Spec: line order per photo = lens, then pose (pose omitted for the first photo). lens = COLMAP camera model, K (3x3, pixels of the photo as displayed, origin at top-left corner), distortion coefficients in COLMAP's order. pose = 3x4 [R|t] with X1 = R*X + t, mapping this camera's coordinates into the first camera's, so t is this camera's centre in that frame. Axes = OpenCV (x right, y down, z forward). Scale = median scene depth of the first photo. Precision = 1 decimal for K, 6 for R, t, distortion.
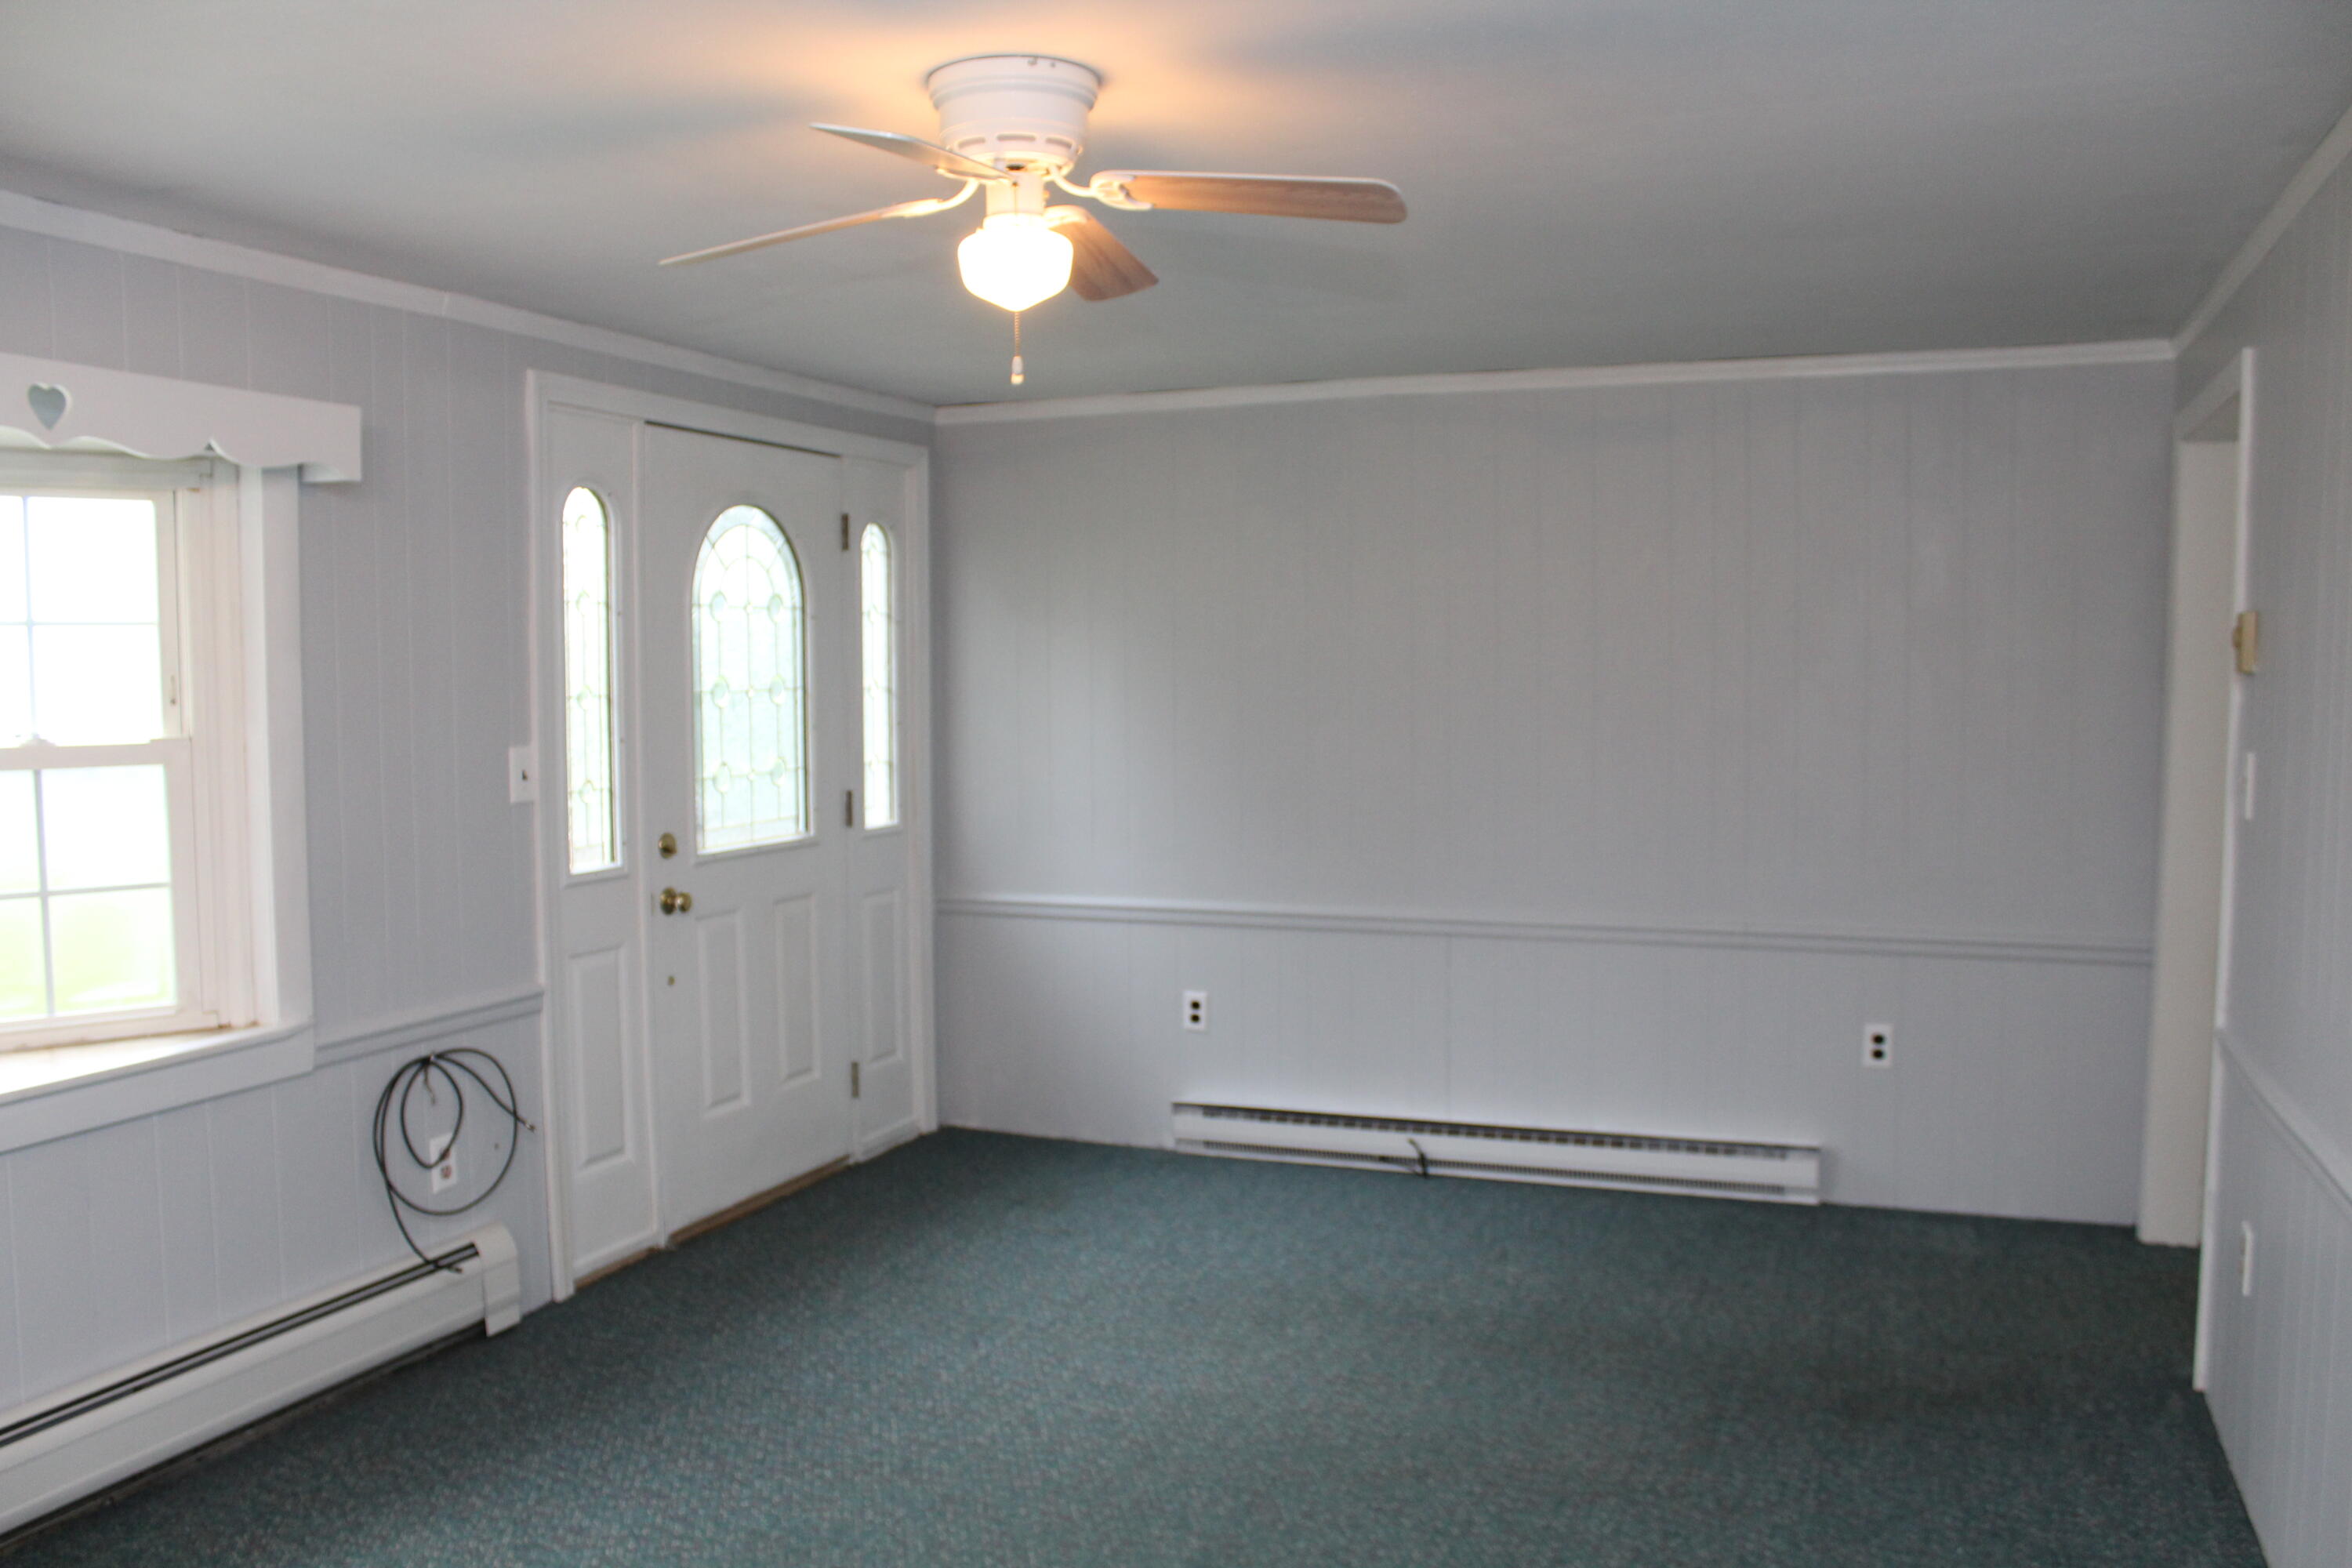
lens RADIAL K [[1945.2, 0, 1176.0], [0, 1945.2, 784.0], [0, 0, 1]] dist [-0.205733, -0.000537]
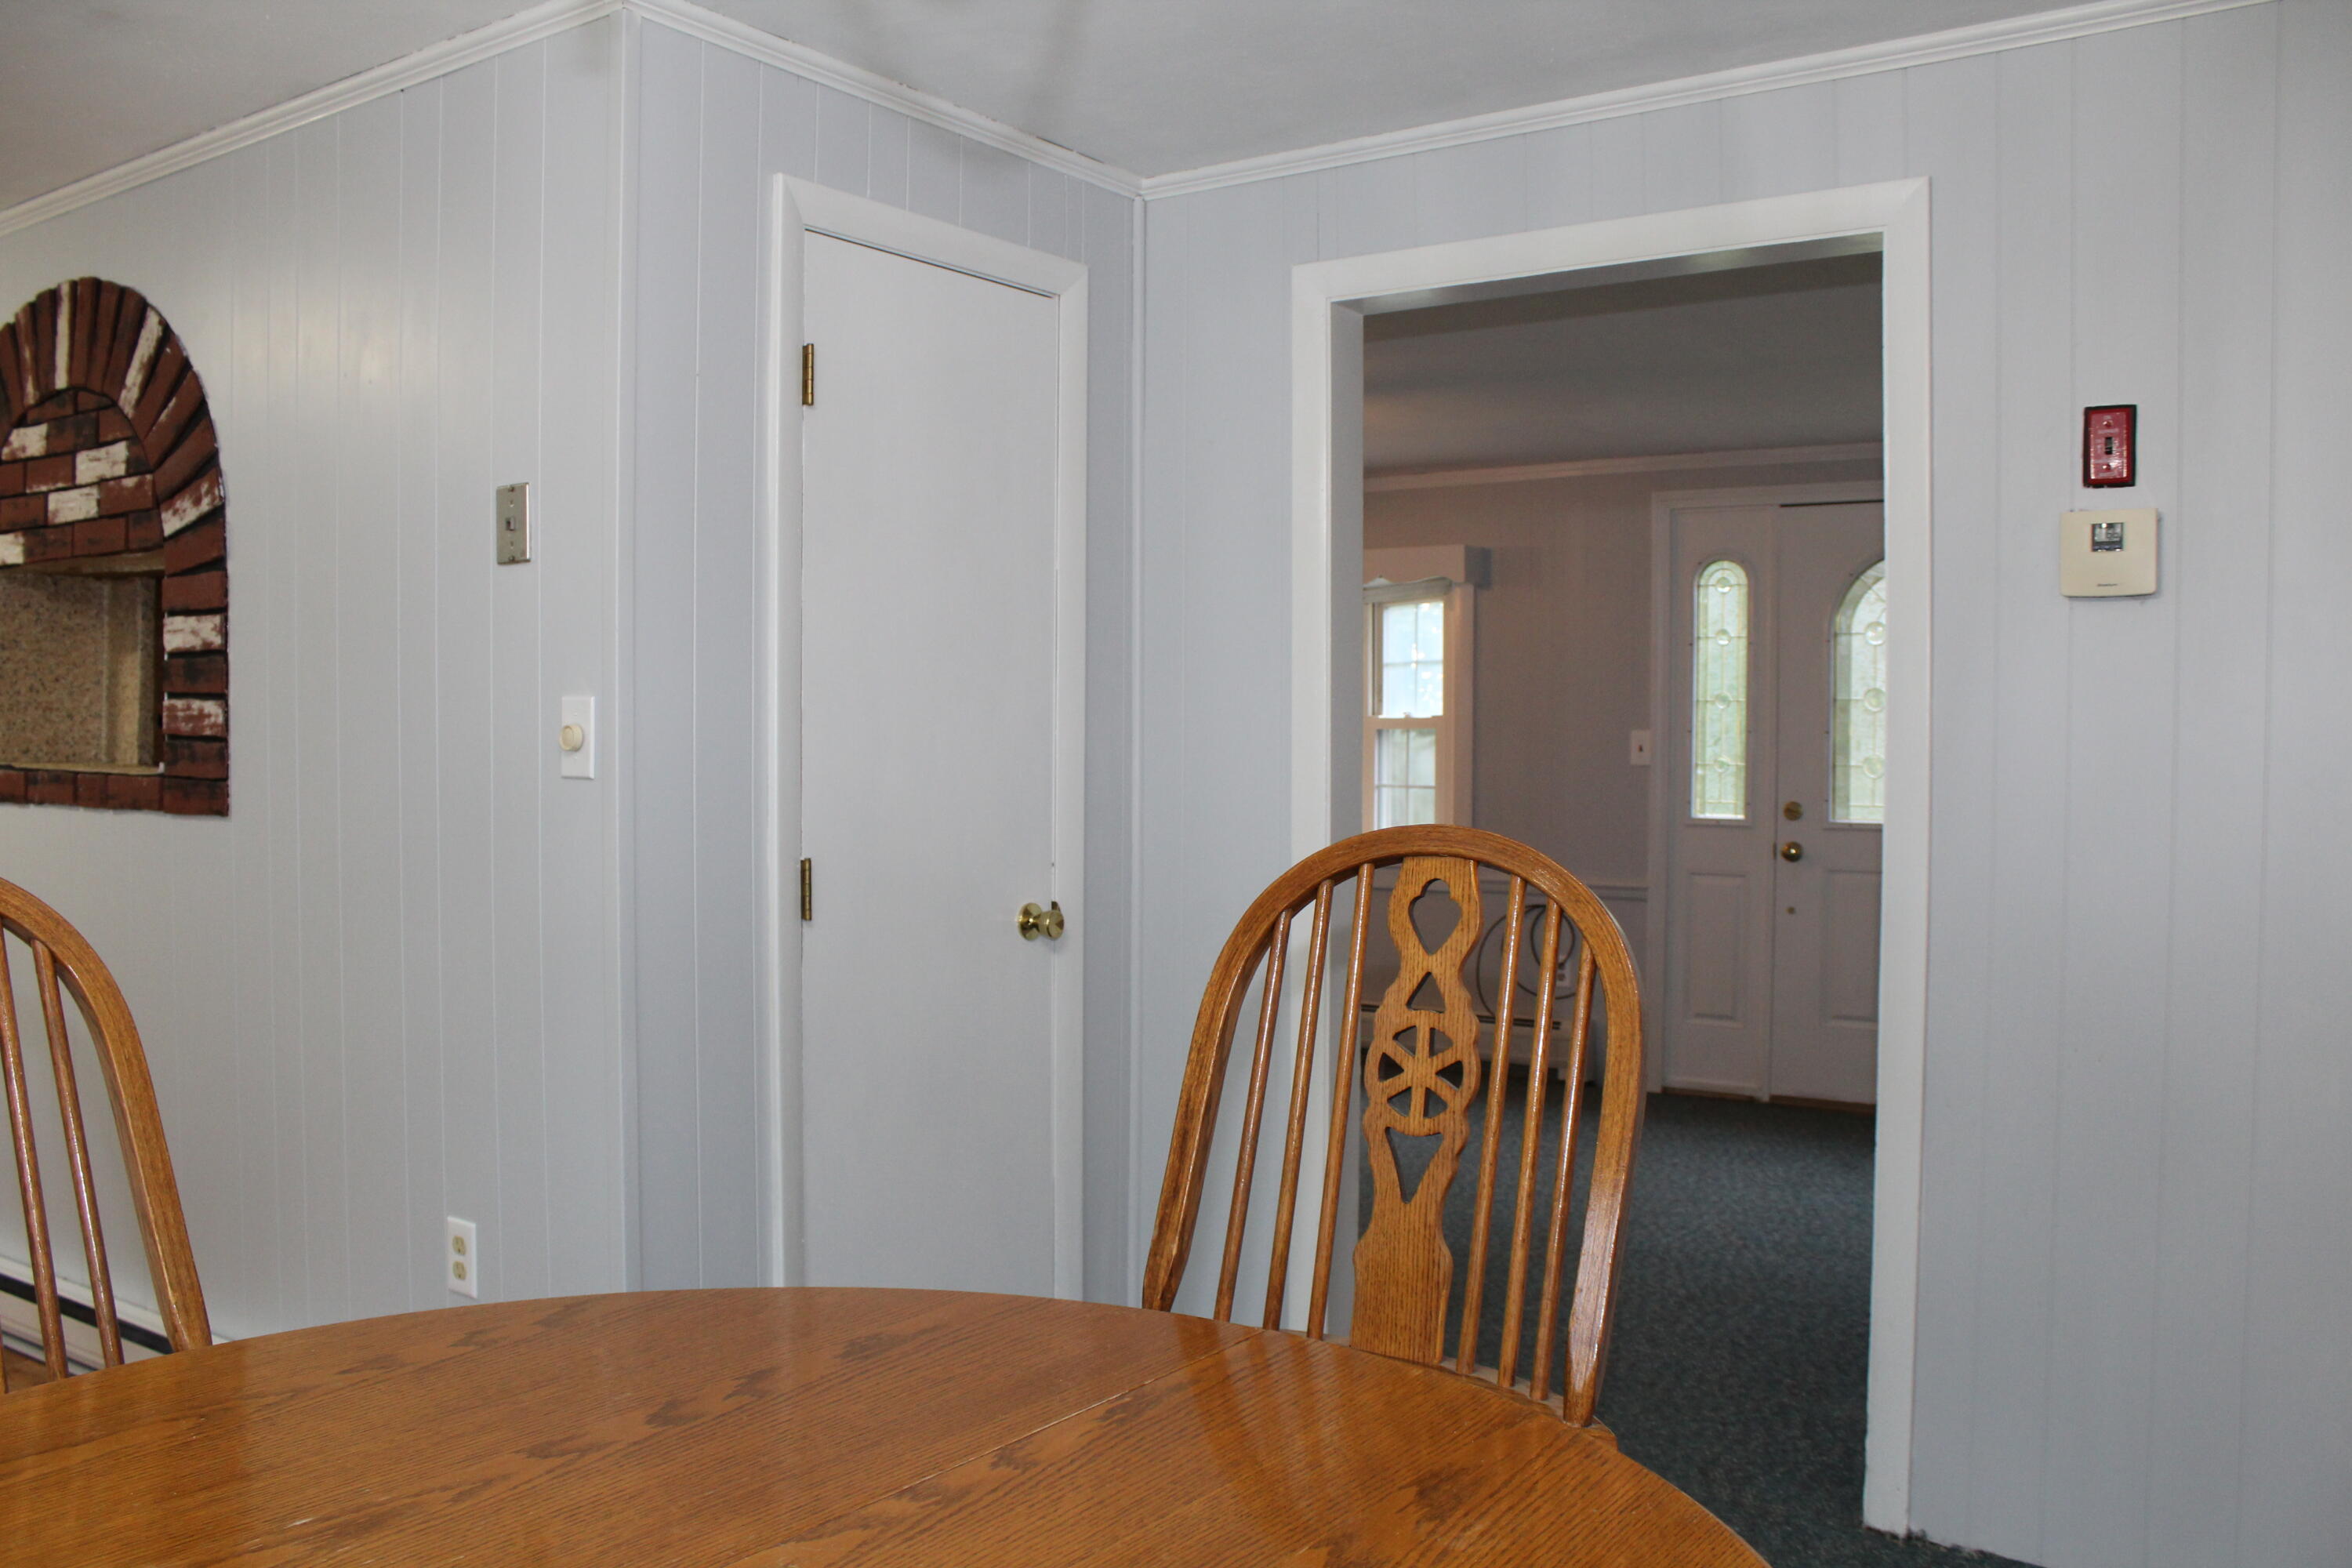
lens RADIAL K [[1929.5, 0, 1176.0], [0, 1929.5, 784.0], [0, 0, 1]] dist [-0.000891, -0.000140]
pose [[-0.257480, 0.031343, -0.965775, 1.219661], [-0.069717, 0.996266, 0.050919, -0.027655], [0.963765, 0.080441, -0.254334, 0.954978]]
